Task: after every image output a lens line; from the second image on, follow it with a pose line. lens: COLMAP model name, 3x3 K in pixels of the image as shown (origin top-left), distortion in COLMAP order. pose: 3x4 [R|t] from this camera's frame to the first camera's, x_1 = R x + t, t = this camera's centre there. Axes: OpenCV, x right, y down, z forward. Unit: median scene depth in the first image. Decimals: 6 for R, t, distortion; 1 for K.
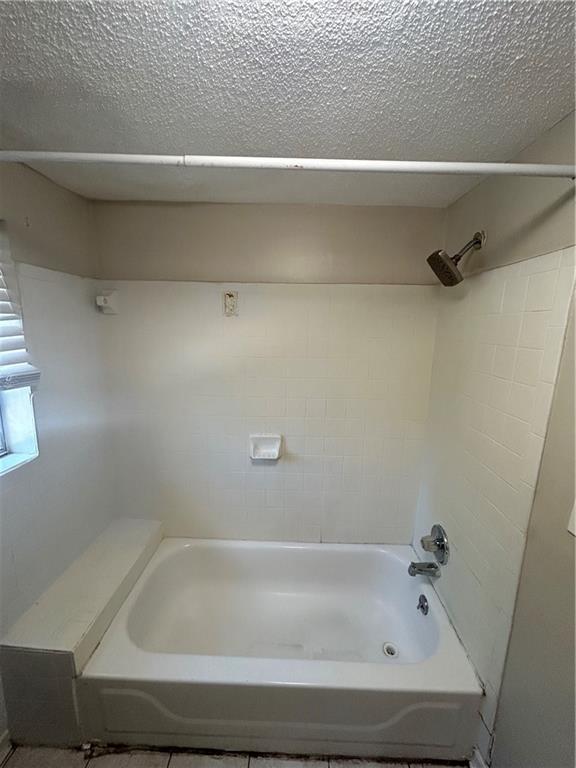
lens RADIAL K [[311.5, 0, 288.0], [0, 311.5, 384.0], [0, 0, 1]] dist [0.000125, 0.000439]
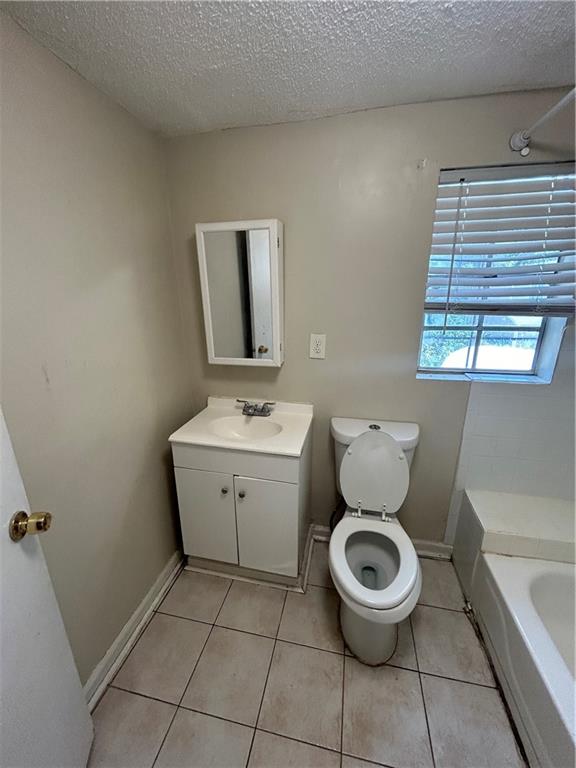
lens RADIAL K [[311.5, 0, 288.0], [0, 311.5, 384.0], [0, 0, 1]] dist [0.000125, 0.000439]
pose [[-0.177547, 0.262893, -0.948348, 0.341735], [-0.182437, 0.938163, 0.294224, 0.060997], [0.967054, 0.225252, -0.118606, 0.182082]]
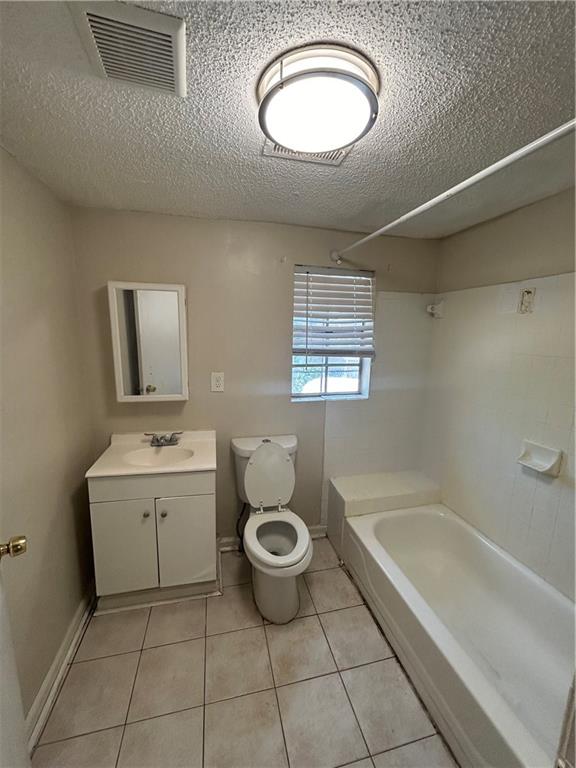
lens RADIAL K [[311.5, 0, 288.0], [0, 311.5, 384.0], [0, 0, 1]] dist [0.000125, 0.000439]
pose [[0.261975, 0.145033, -0.954115, 0.617608], [-0.196238, 0.975994, 0.094477, 0.059240], [0.944913, 0.162483, 0.284147, 0.038488]]
